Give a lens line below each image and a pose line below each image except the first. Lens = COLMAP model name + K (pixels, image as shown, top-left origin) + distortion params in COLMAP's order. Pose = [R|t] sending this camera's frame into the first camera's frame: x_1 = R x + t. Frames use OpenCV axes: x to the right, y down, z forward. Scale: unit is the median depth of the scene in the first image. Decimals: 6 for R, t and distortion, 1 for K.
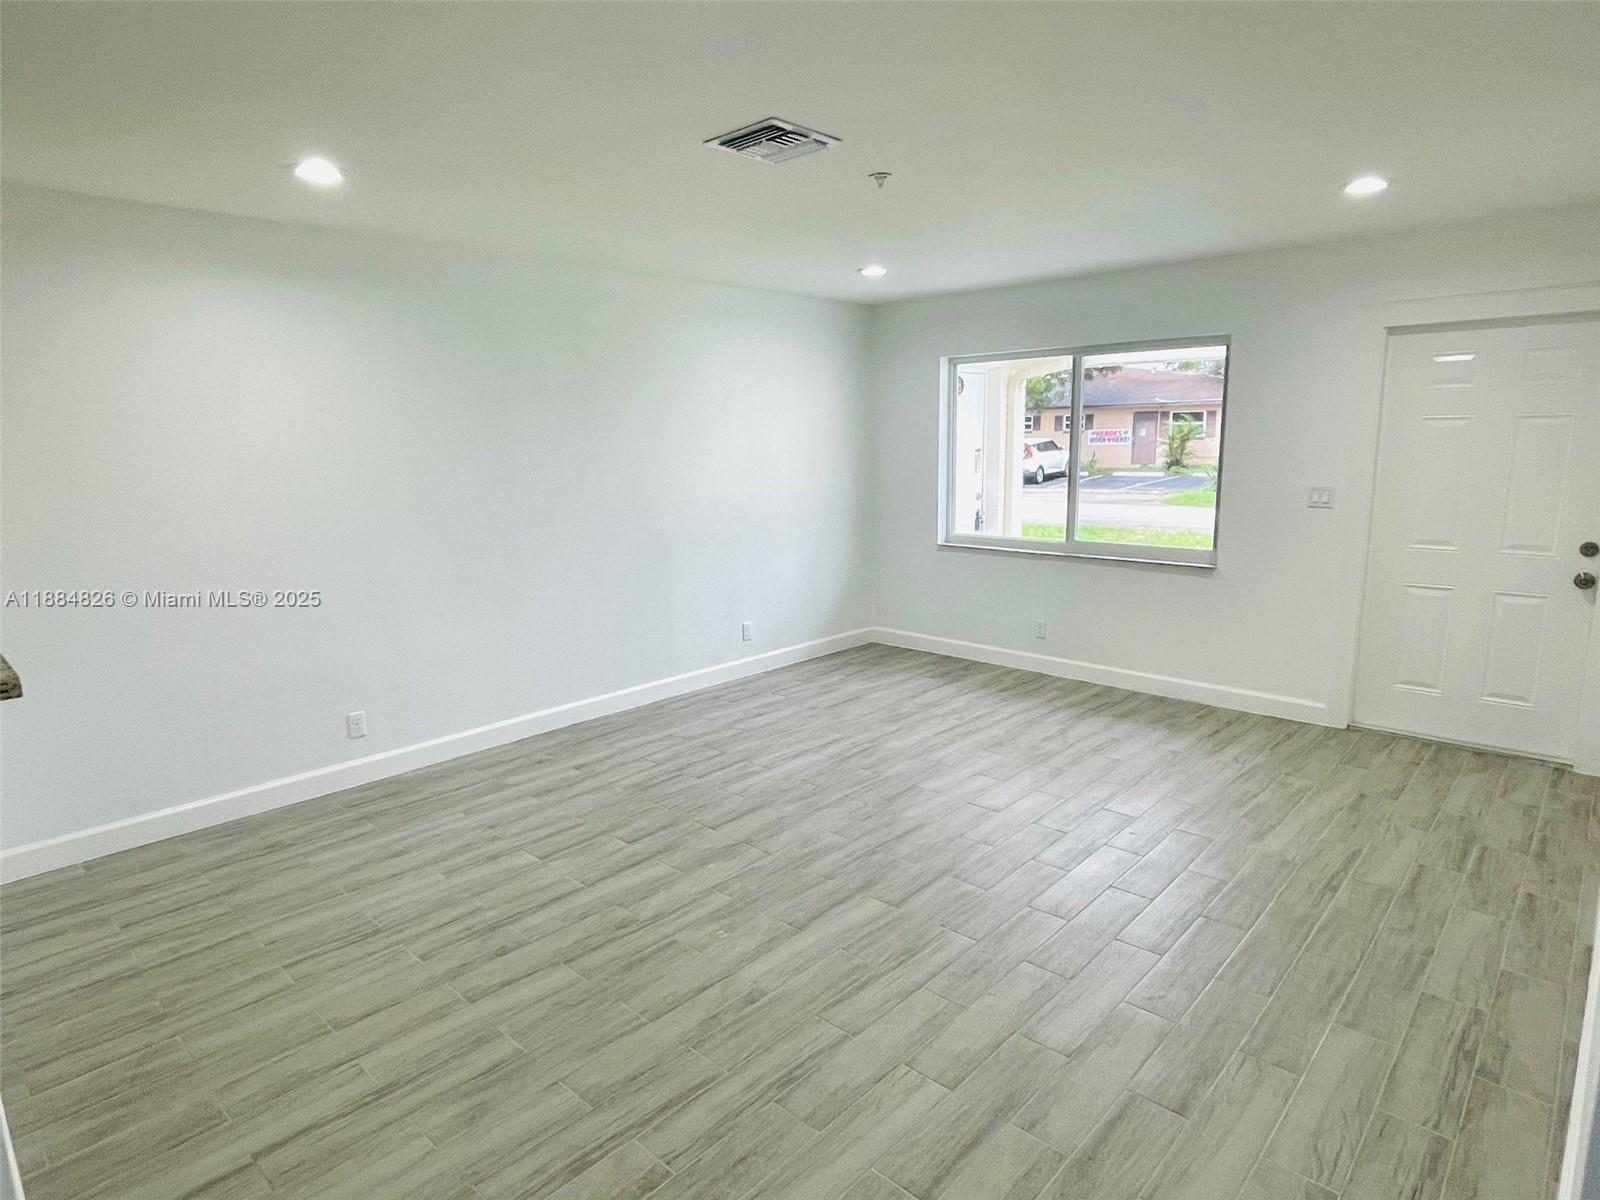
lens RADIAL K [[898.9, 0, 796.1], [0, 898.9, 590.2], [0, 0, 1]] dist [0.001298, -0.003264]
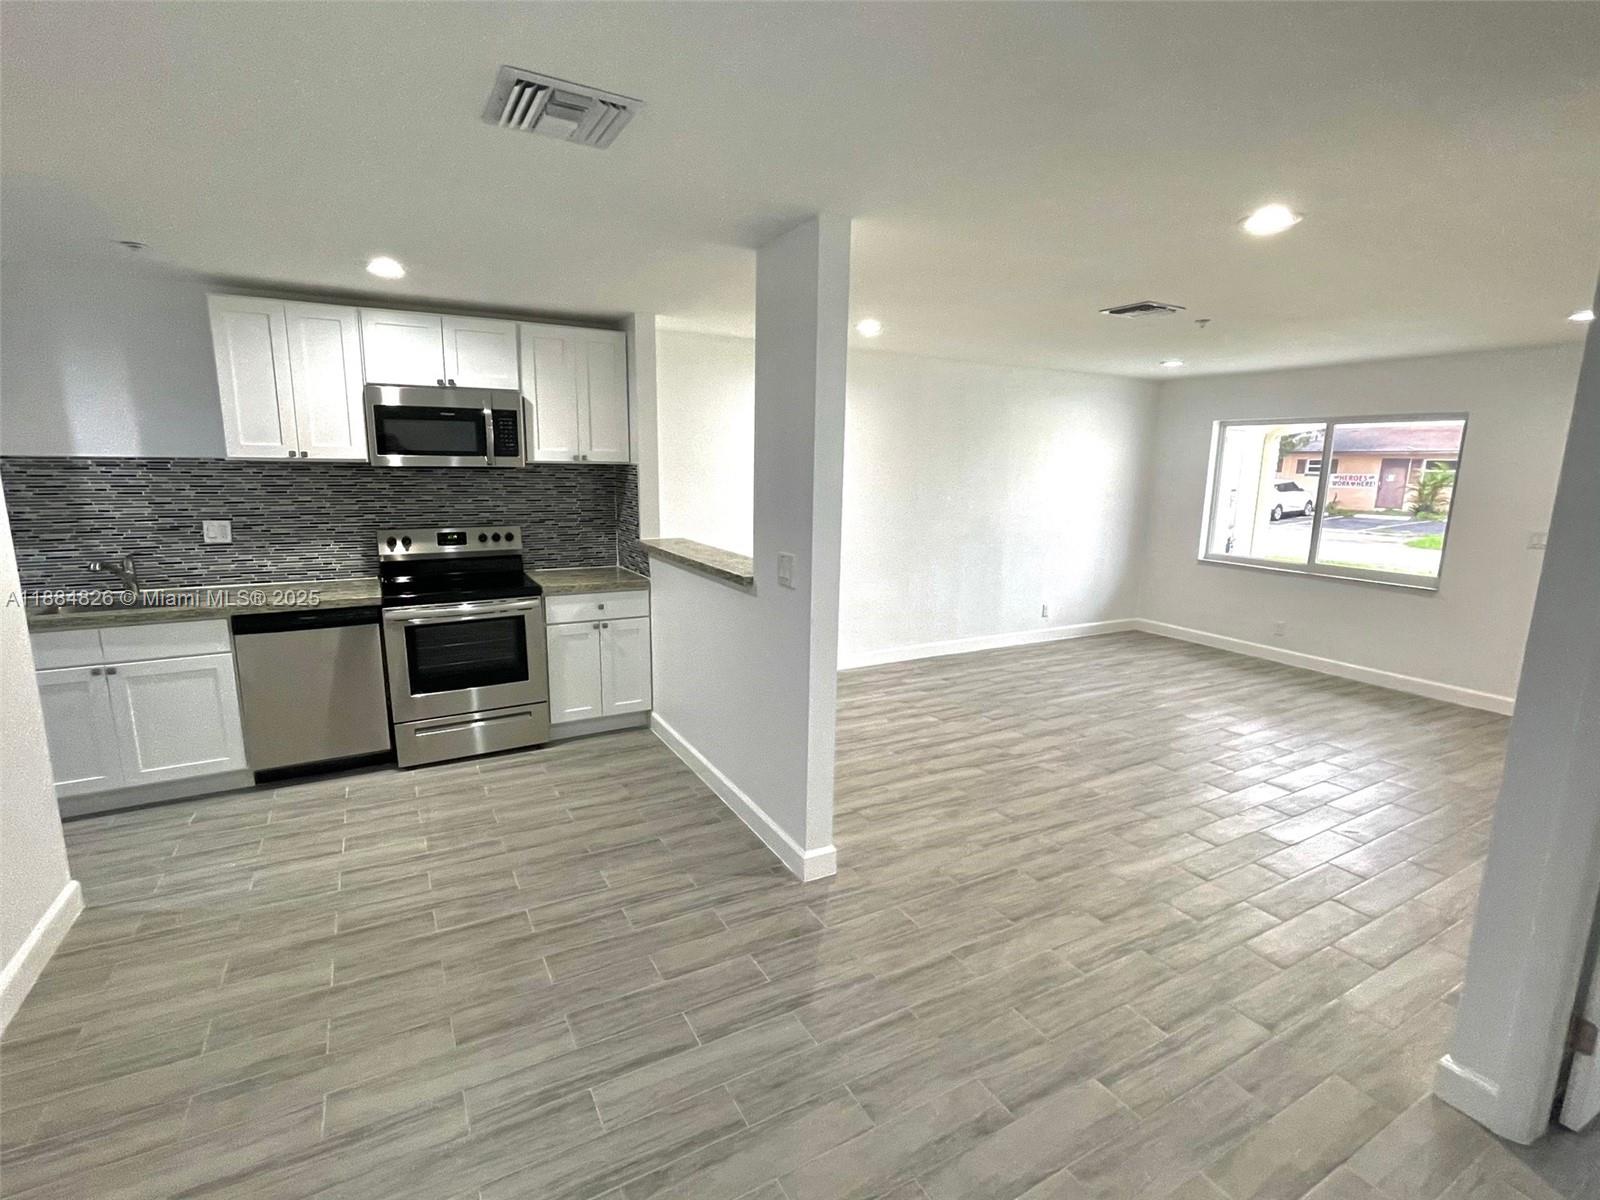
lens RADIAL K [[746.7, 0, 800.0], [0, 746.7, 592.6], [0, 0, 1]] dist [-0.013964, 0.001253]
pose [[0.952874, 0.085857, -0.290965, -0.139984], [-0.085195, 0.996252, 0.014969, 0.055540], [0.291159, 0.010526, 0.956617, -0.405471]]
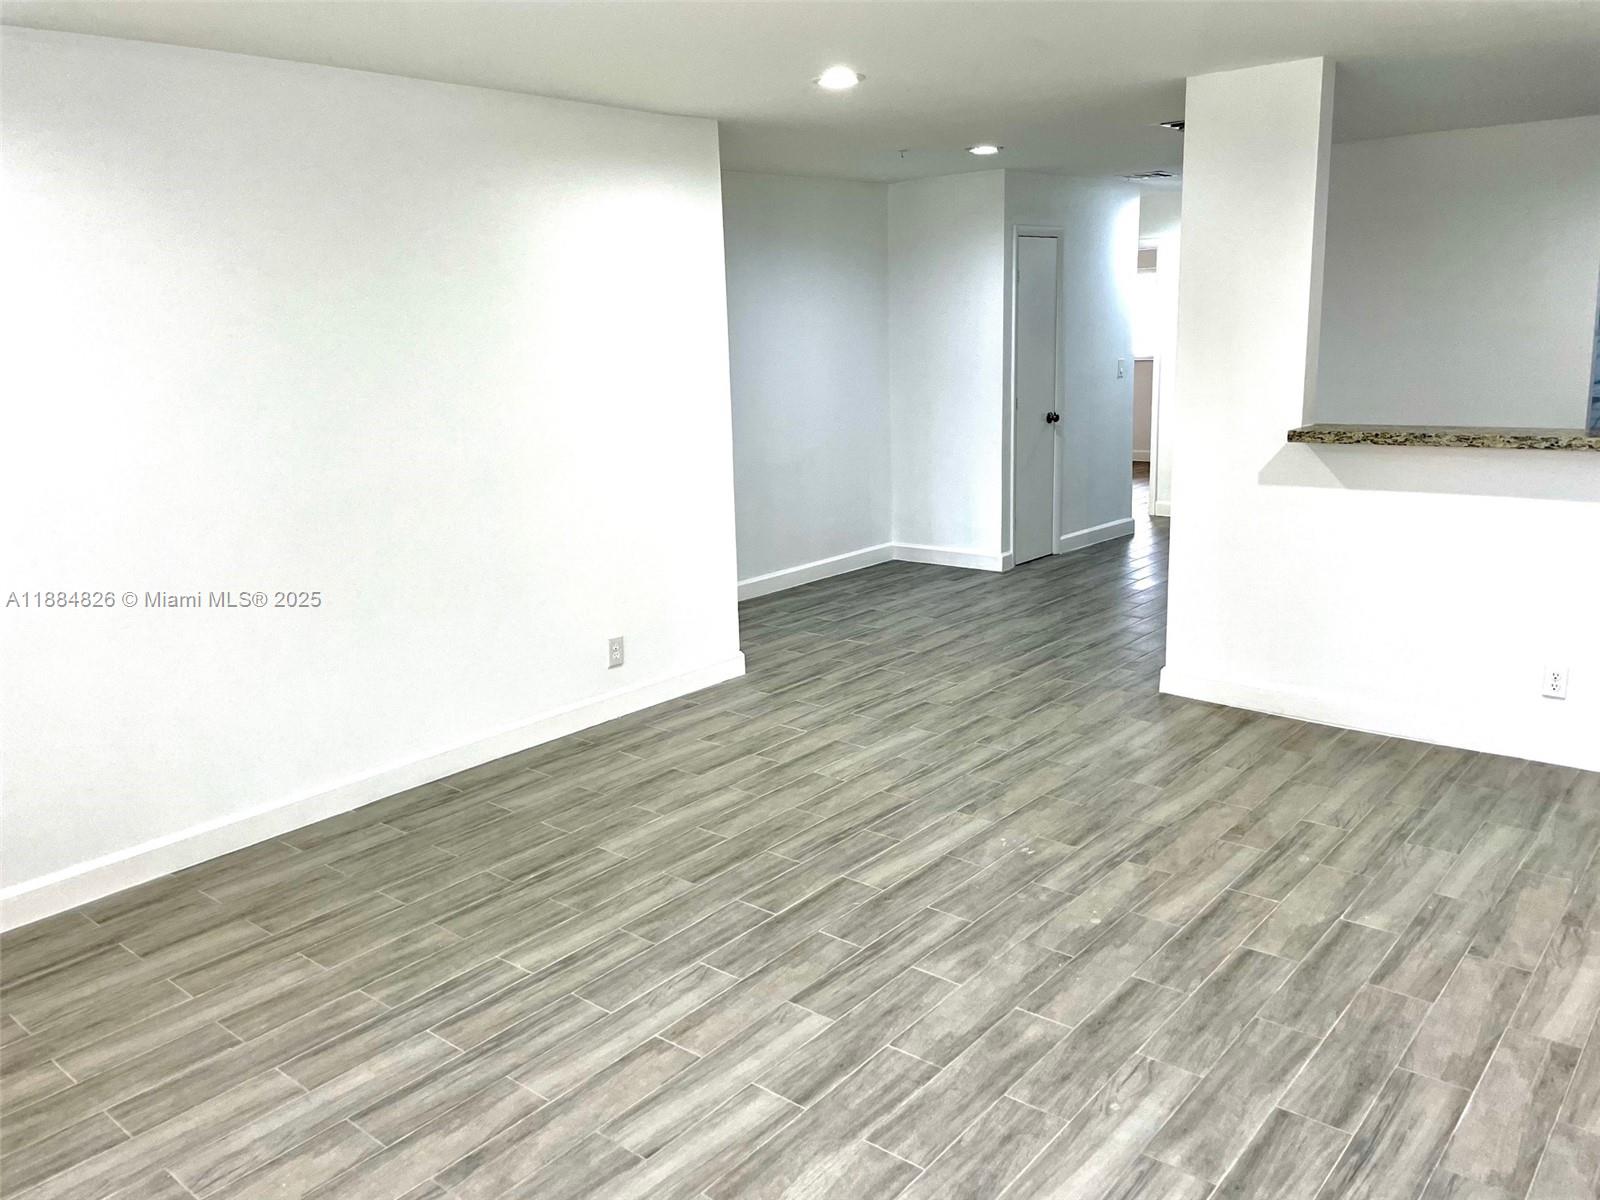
lens RADIAL K [[1233.7, 0, 798.4], [0, 1233.7, 603.6], [0, 0, 1]] dist [0.077876, -0.107121]
pose [[-0.997358, 0.062969, -0.036207, 0.152667], [0.044118, 0.921142, 0.386719, -0.303285], [0.057704, 0.384100, -0.921486, 1.663049]]
